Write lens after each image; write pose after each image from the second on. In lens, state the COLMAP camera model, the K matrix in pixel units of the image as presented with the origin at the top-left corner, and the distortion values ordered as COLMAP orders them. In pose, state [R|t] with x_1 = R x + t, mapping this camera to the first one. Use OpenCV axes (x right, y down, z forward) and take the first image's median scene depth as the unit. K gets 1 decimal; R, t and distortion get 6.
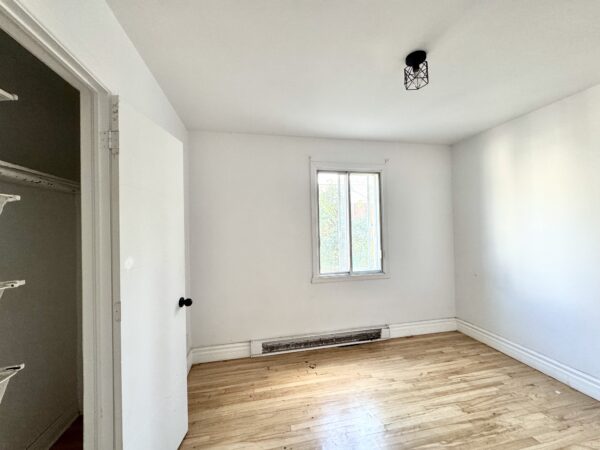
lens RADIAL K [[239.1, 0, 300.5], [0, 239.1, 225.5], [0, 0, 1]] dist [-0.003537, 0.000629]
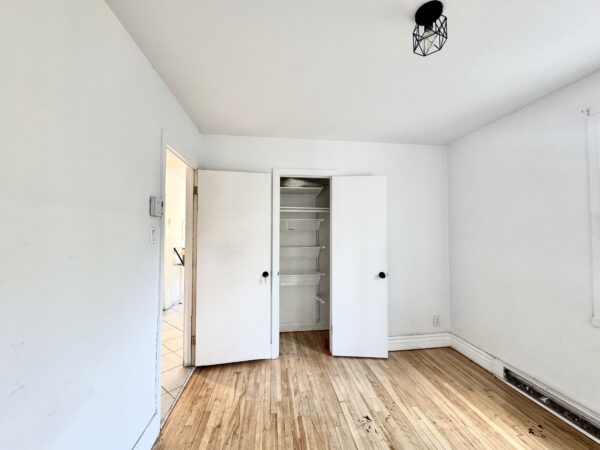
lens RADIAL K [[239.1, 0, 299.9], [0, 239.1, 225.2], [0, 0, 1]] dist [-0.003537, 0.000629]
pose [[-0.086338, -0.005319, -0.996252, 0.715617], [0.014478, 0.999873, -0.006593, -0.009005], [0.996161, -0.014992, -0.086250, 0.356574]]
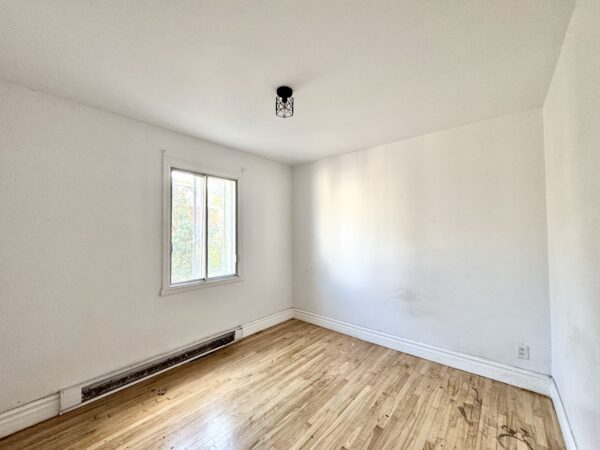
lens RADIAL K [[239.1, 0, 300.7], [0, 239.1, 225.4], [0, 0, 1]] dist [-0.003537, 0.000629]
pose [[0.788613, 0.033756, 0.613962, -0.094124], [-0.018337, 0.999339, -0.031391, 0.004236], [-0.614616, 0.013497, 0.788711, 0.005255]]
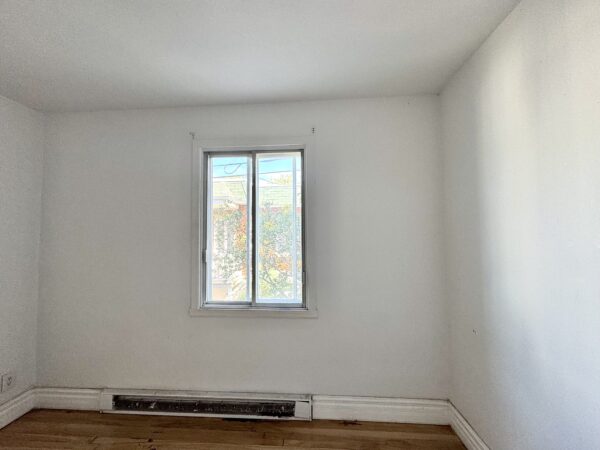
lens RADIAL K [[239.1, 0, 299.9], [0, 239.1, 225.0], [0, 0, 1]] dist [-0.003537, 0.000629]
pose [[0.963488, 0.000536, -0.267750, 0.554581], [-0.007476, 0.999662, -0.024901, -0.004156], [0.267646, 0.025994, 0.963167, 0.435494]]
